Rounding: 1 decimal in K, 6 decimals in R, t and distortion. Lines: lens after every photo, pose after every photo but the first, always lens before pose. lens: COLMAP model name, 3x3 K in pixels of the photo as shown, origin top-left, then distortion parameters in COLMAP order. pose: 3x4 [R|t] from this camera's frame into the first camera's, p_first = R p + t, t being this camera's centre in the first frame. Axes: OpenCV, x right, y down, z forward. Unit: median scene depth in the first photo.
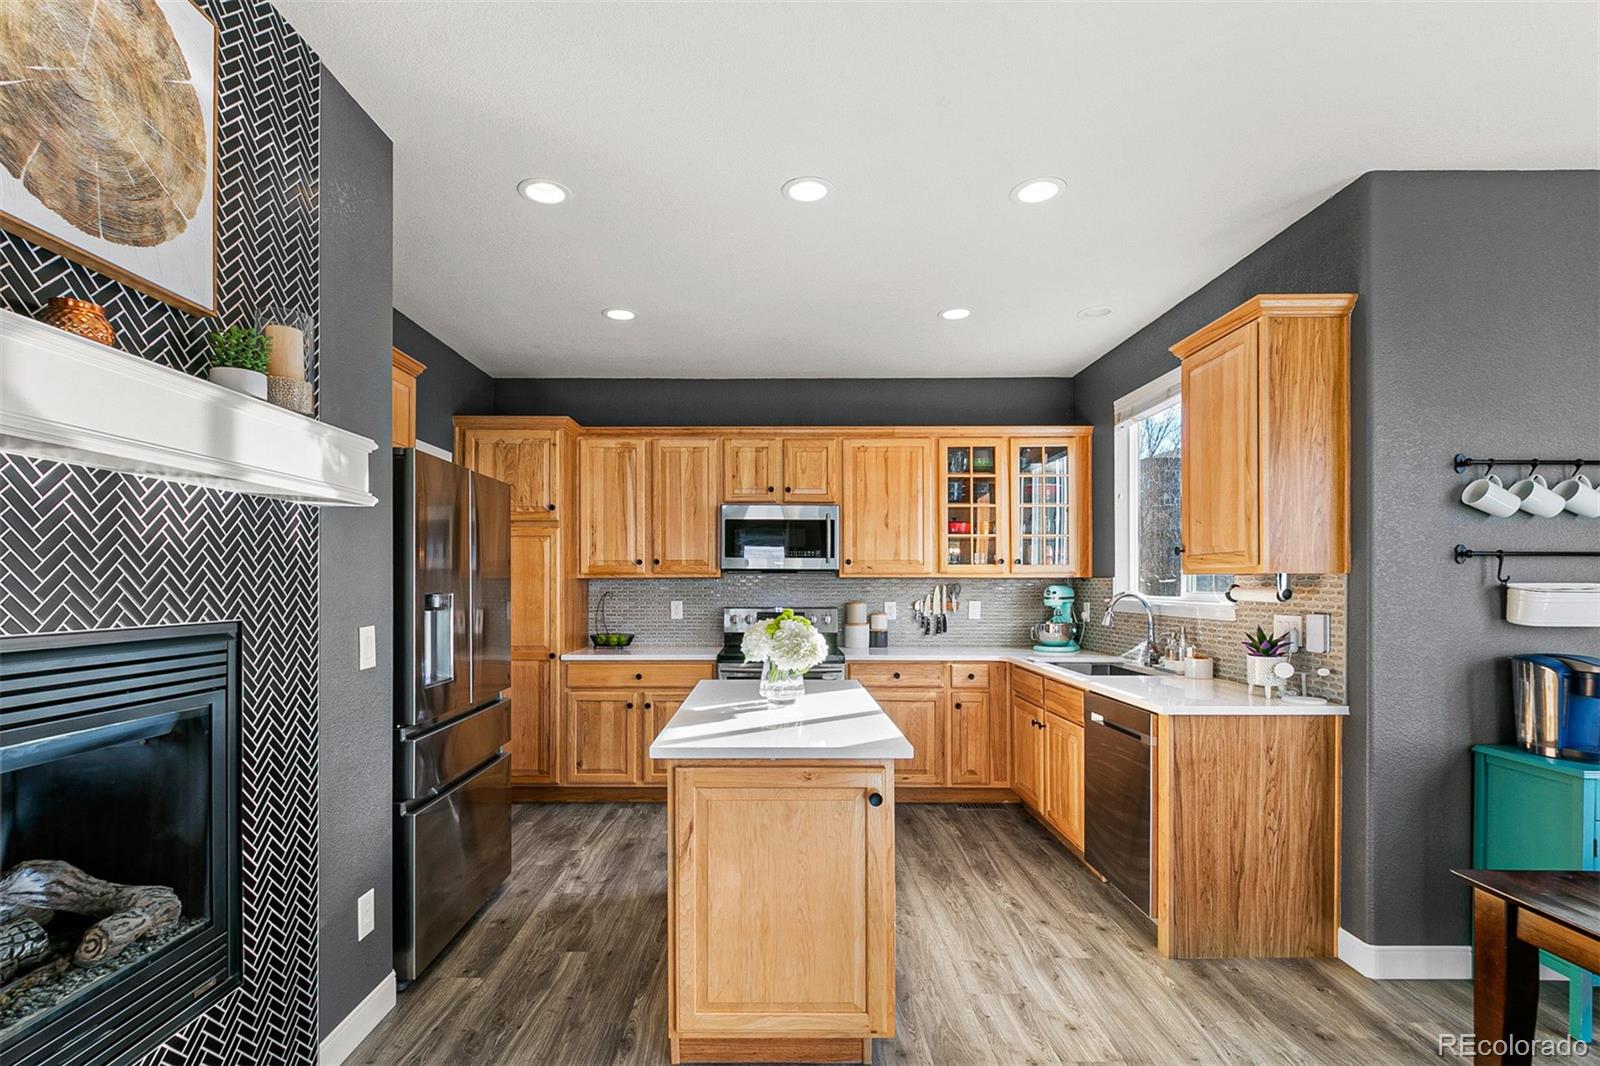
lens RADIAL K [[754.1, 0, 780.8], [0, 754.1, 580.3], [0, 0, 1]] dist [0.002037, -0.001167]
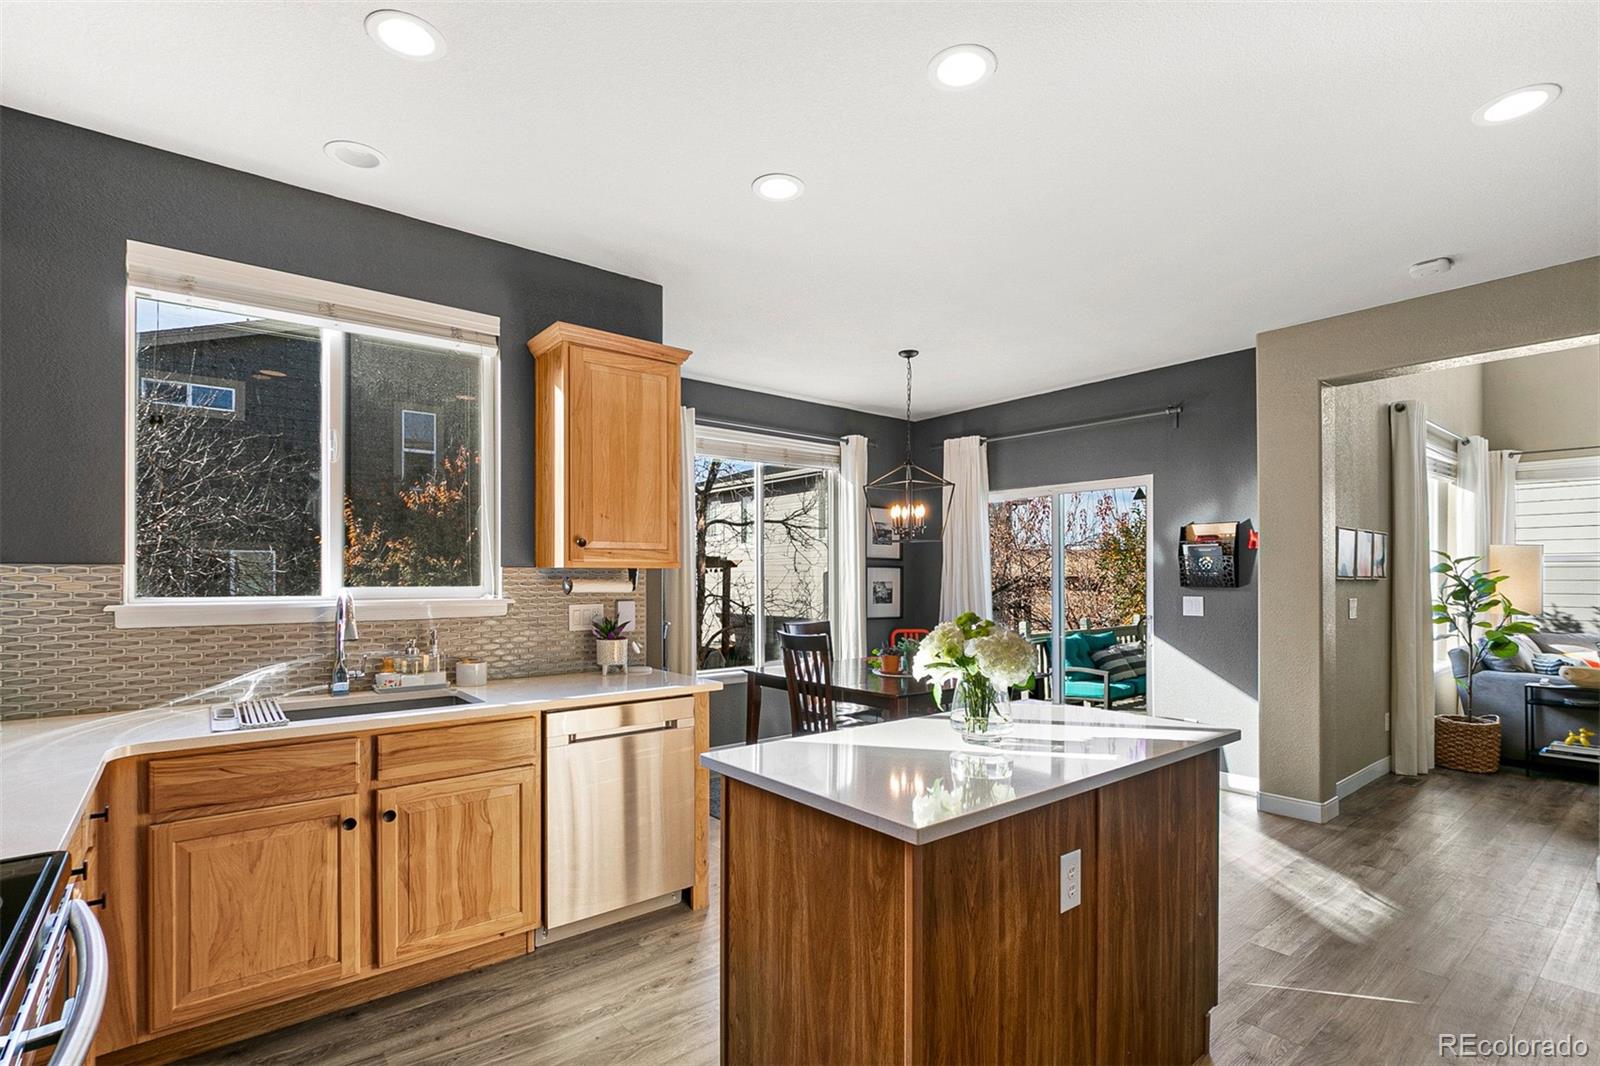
lens RADIAL K [[754.1, 0, 780.8], [0, 754.1, 580.3], [0, 0, 1]] dist [0.002037, -0.001167]
pose [[-0.615758, -0.001640, 0.787934, -0.271511], [-0.002715, 0.999996, -0.000041, 0.005471], [-0.787931, -0.002164, -0.615760, 0.966129]]
